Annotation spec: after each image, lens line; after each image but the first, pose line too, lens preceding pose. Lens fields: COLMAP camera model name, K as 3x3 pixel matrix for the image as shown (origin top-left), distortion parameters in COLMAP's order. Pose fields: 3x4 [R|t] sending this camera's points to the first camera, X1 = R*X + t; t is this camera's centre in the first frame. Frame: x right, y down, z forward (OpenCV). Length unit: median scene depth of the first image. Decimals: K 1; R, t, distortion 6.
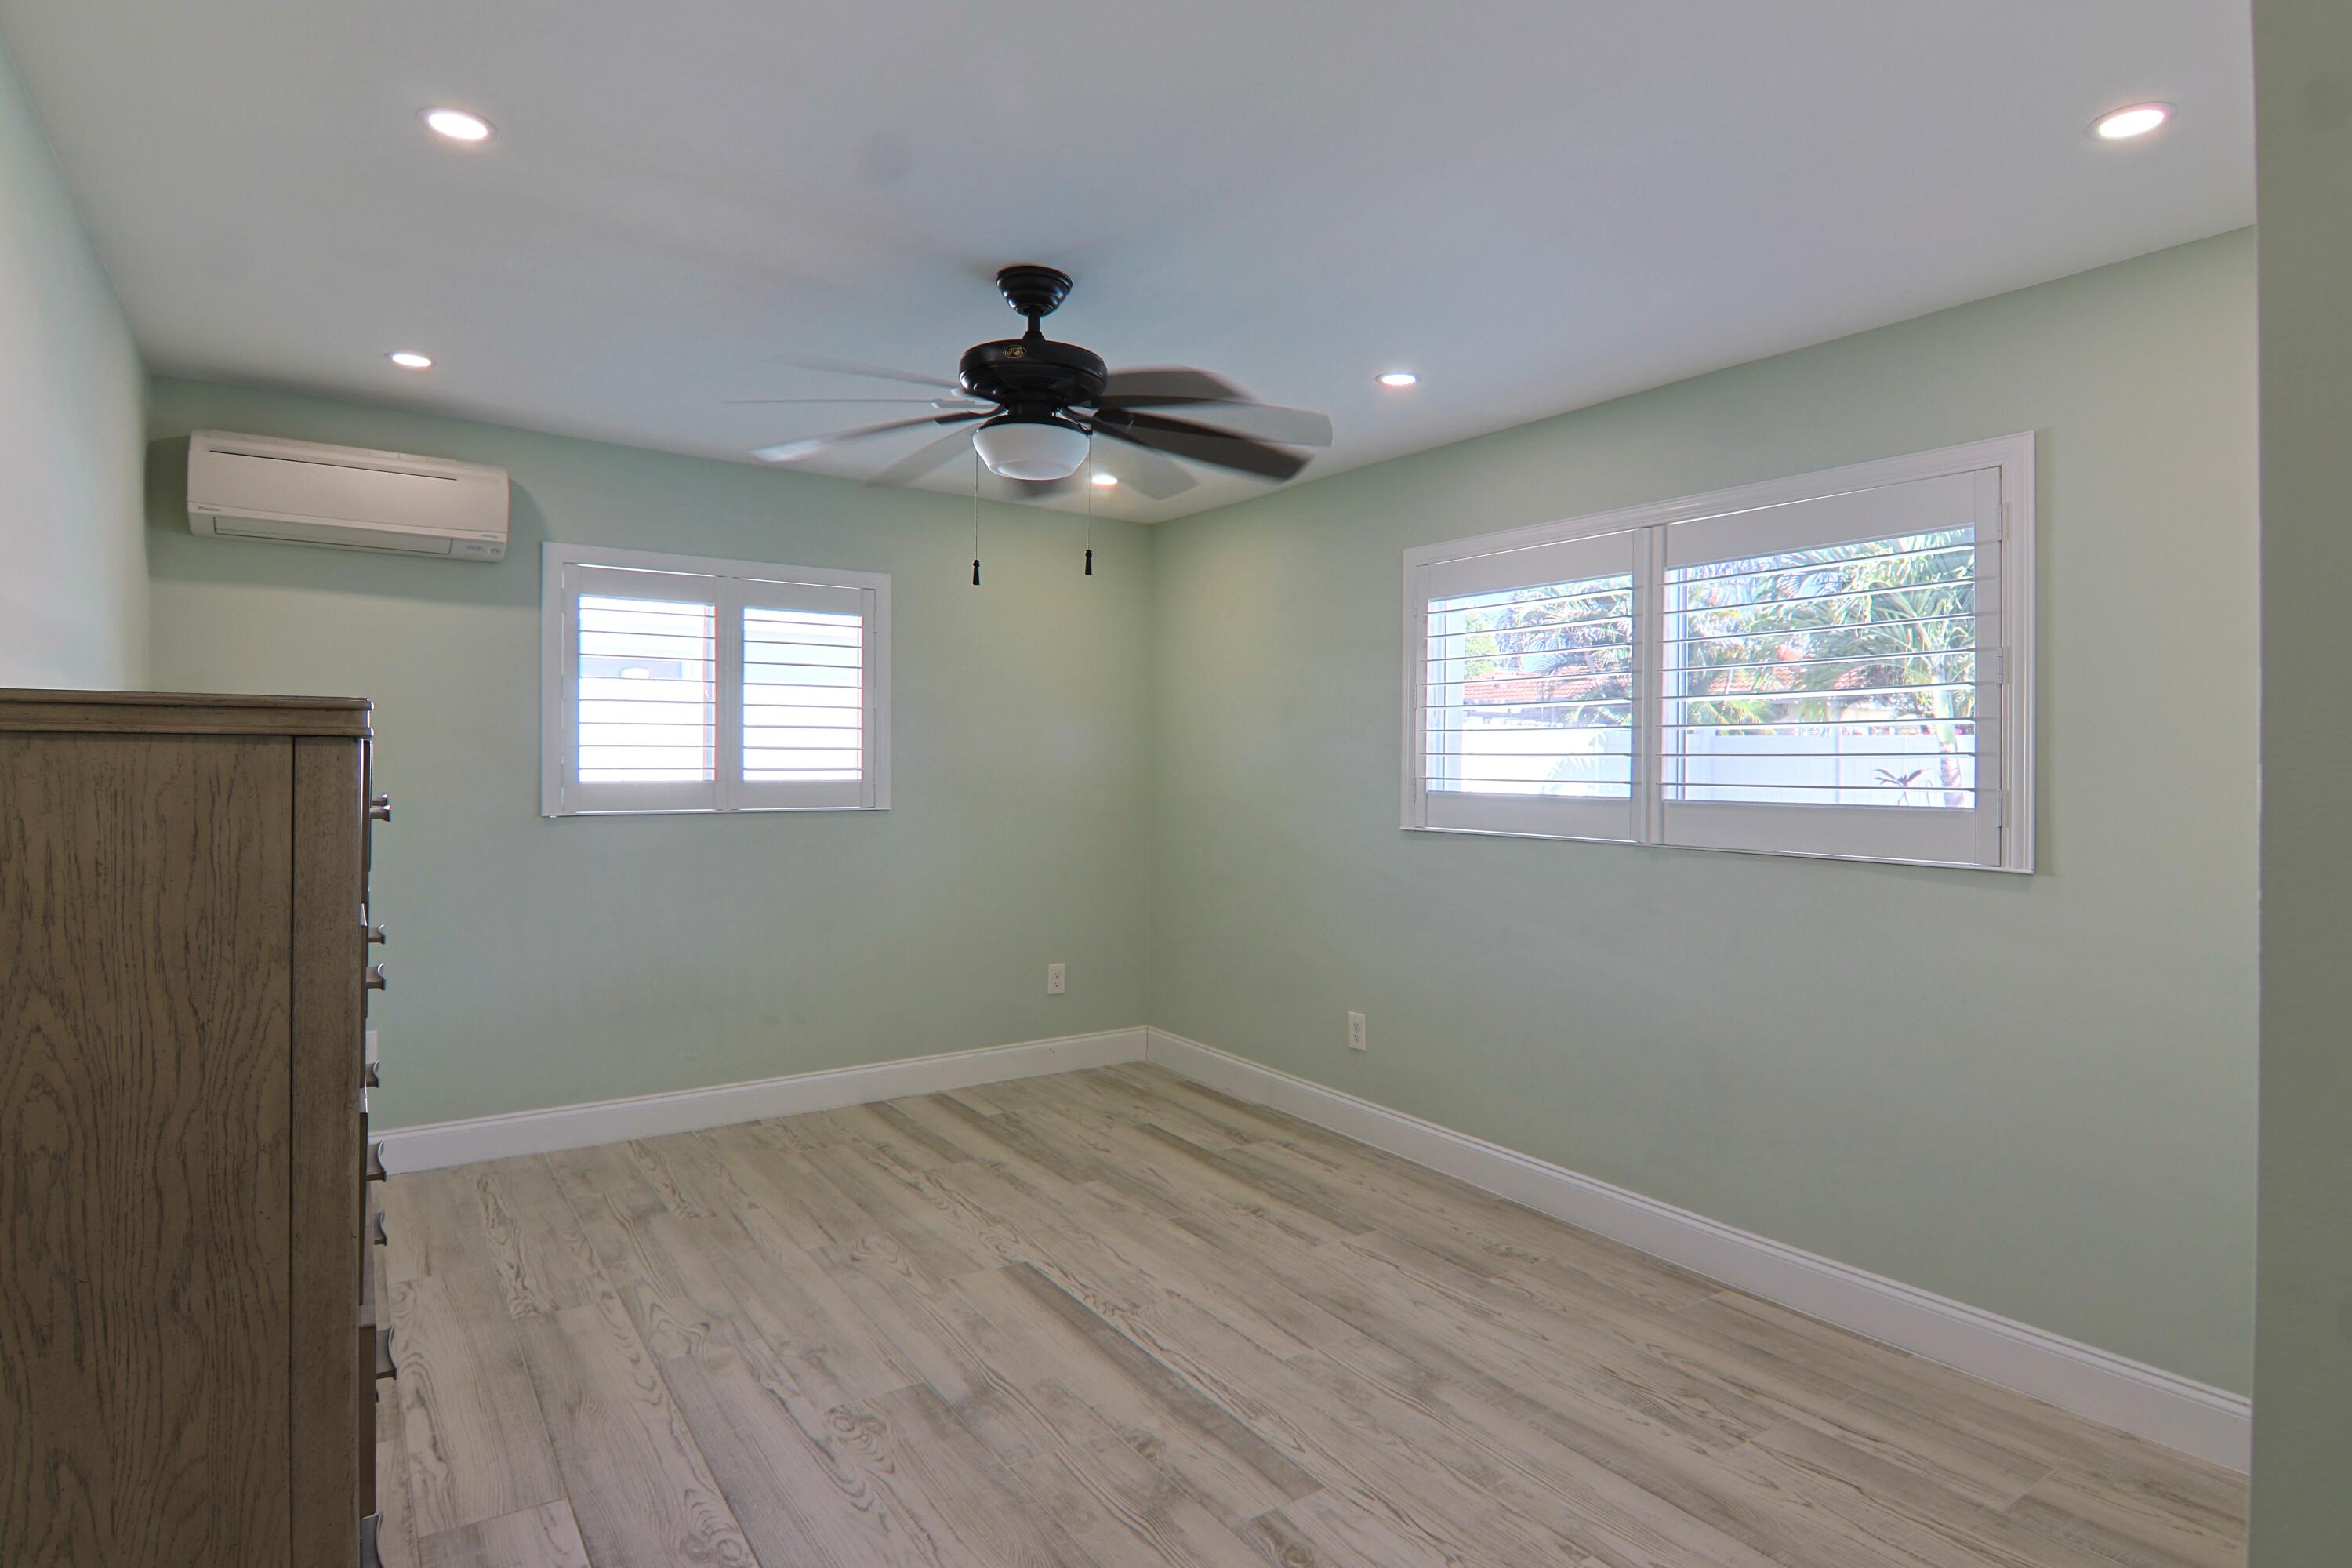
lens RADIAL K [[1259.8, 0, 1186.7], [0, 1259.8, 754.1], [0, 0, 1]] dist [-0.000742, -0.013535]
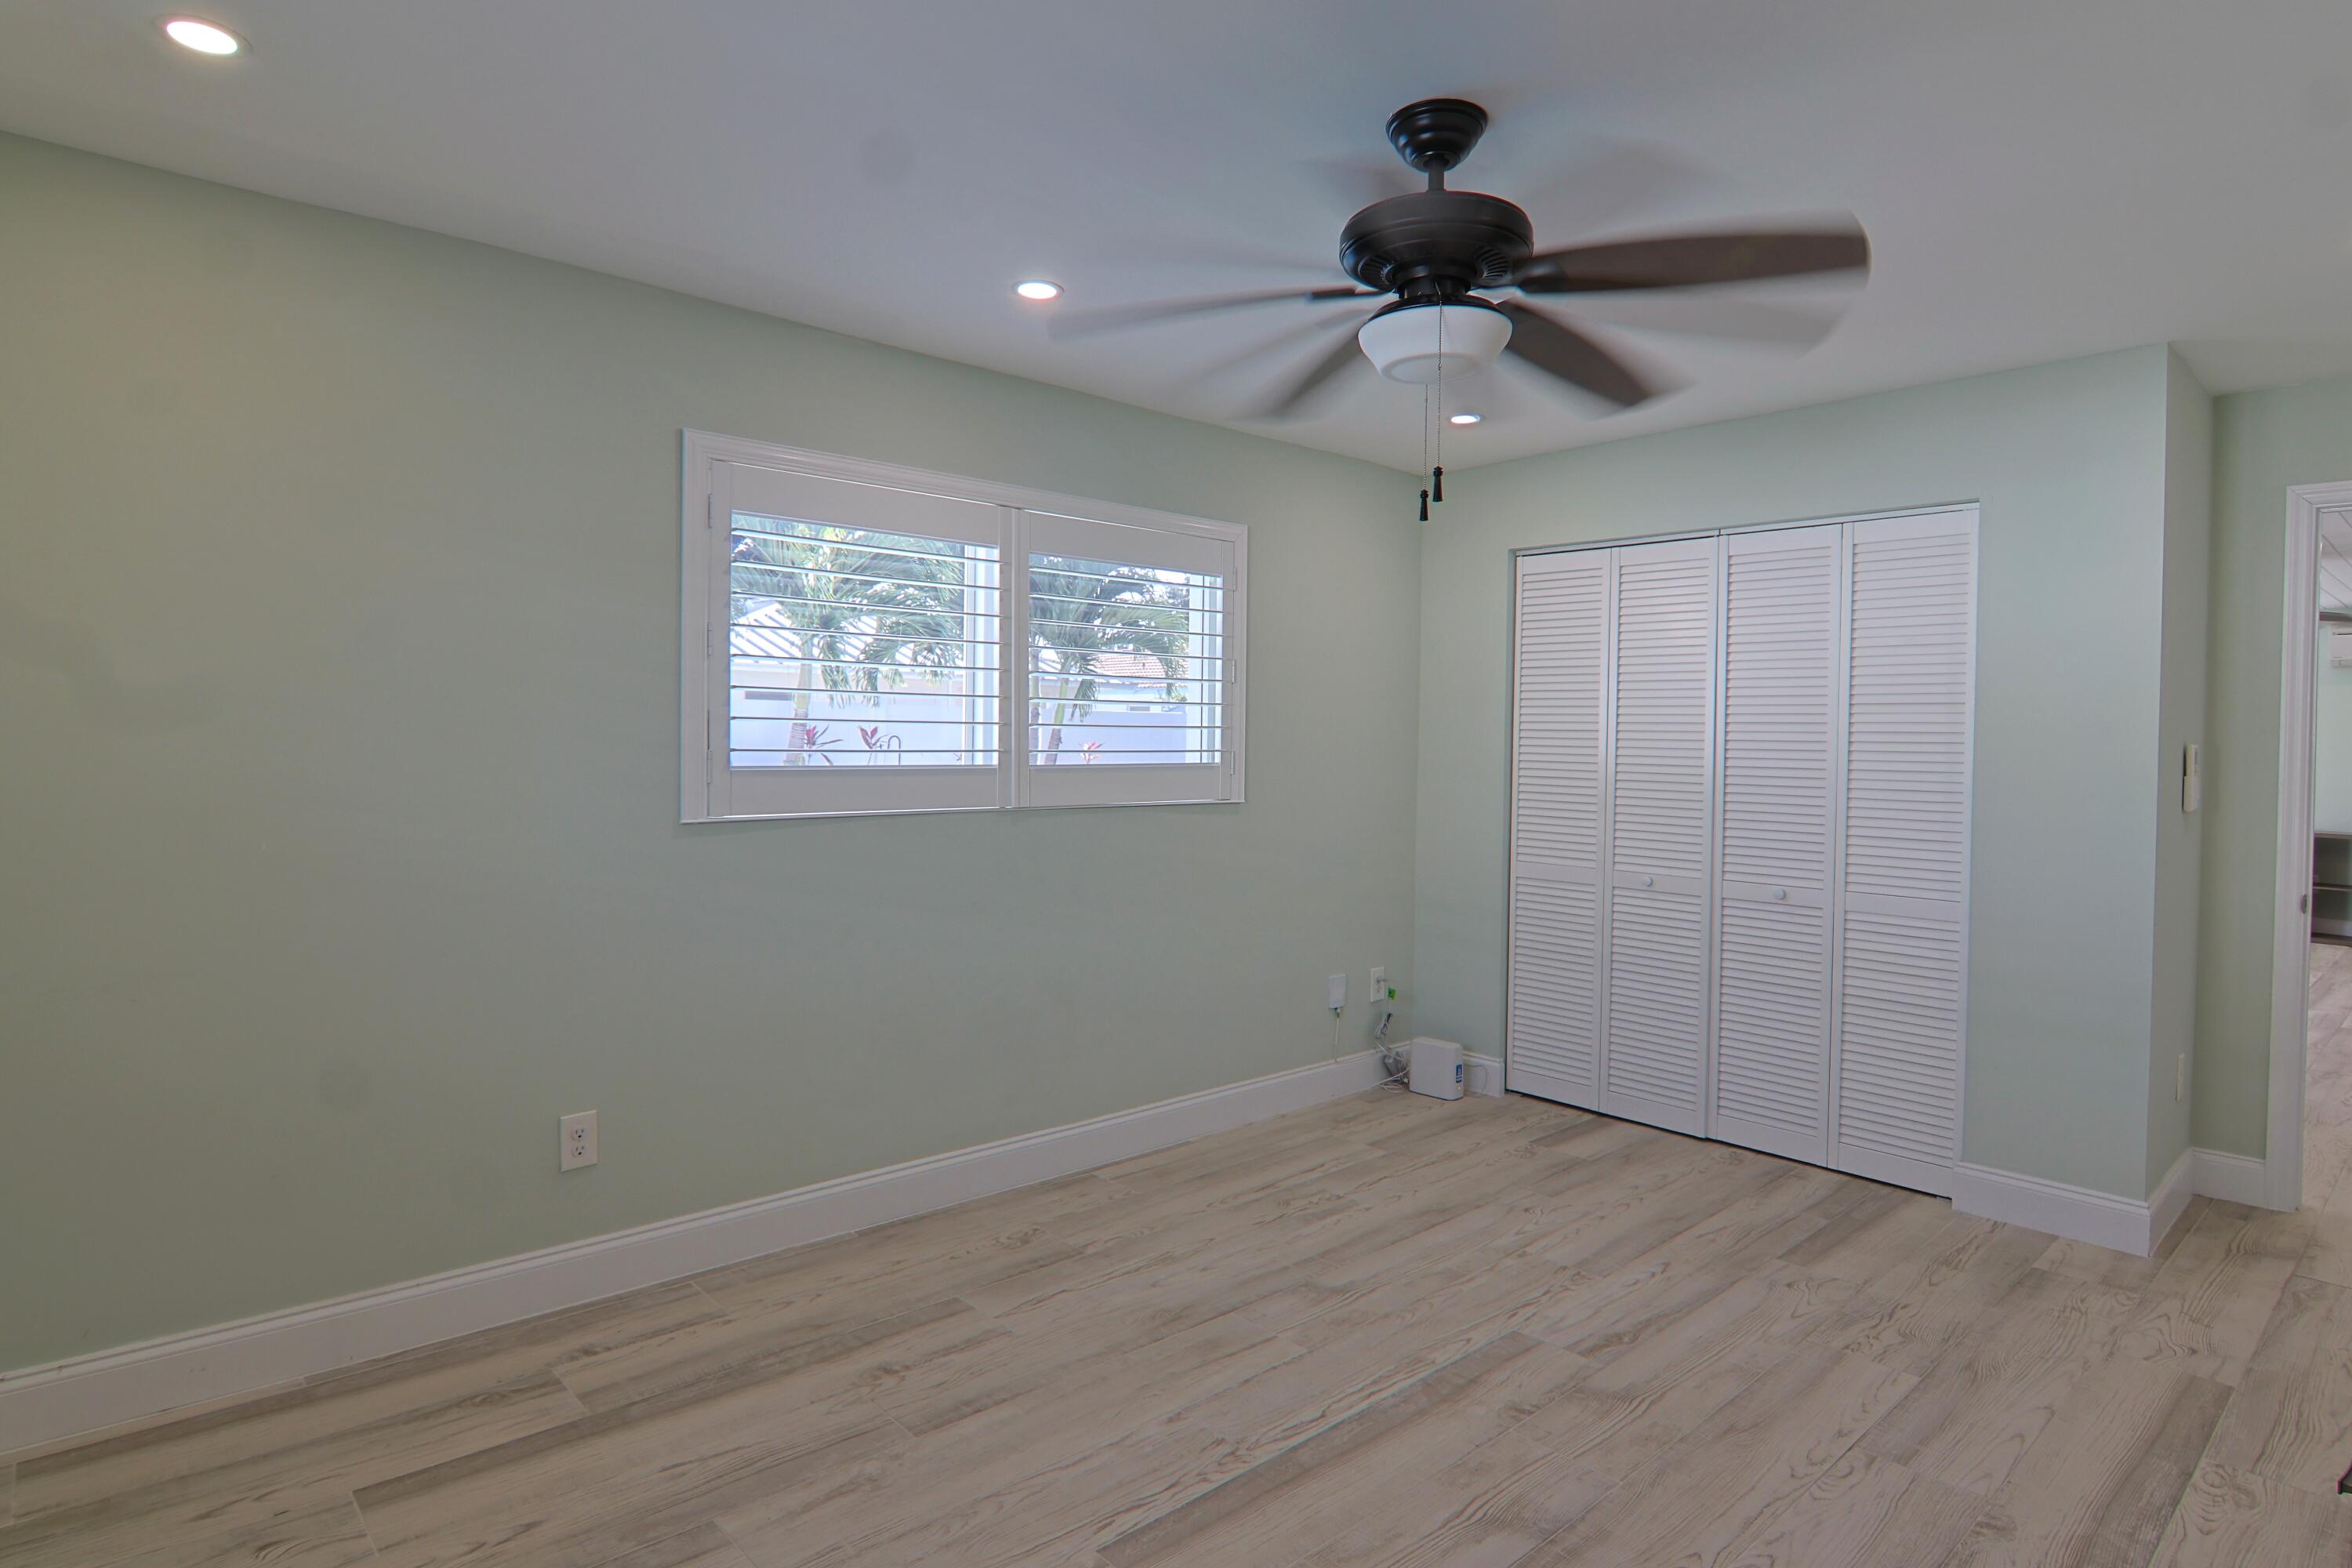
lens RADIAL K [[1259.8, 0, 1186.7], [0, 1259.8, 754.1], [0, 0, 1]] dist [-0.000742, -0.013535]
pose [[-0.142089, -0.028157, 0.989453, -0.738374], [-0.022920, 0.999421, 0.025149, -0.004570], [-0.989589, -0.019105, -0.142652, 1.058454]]
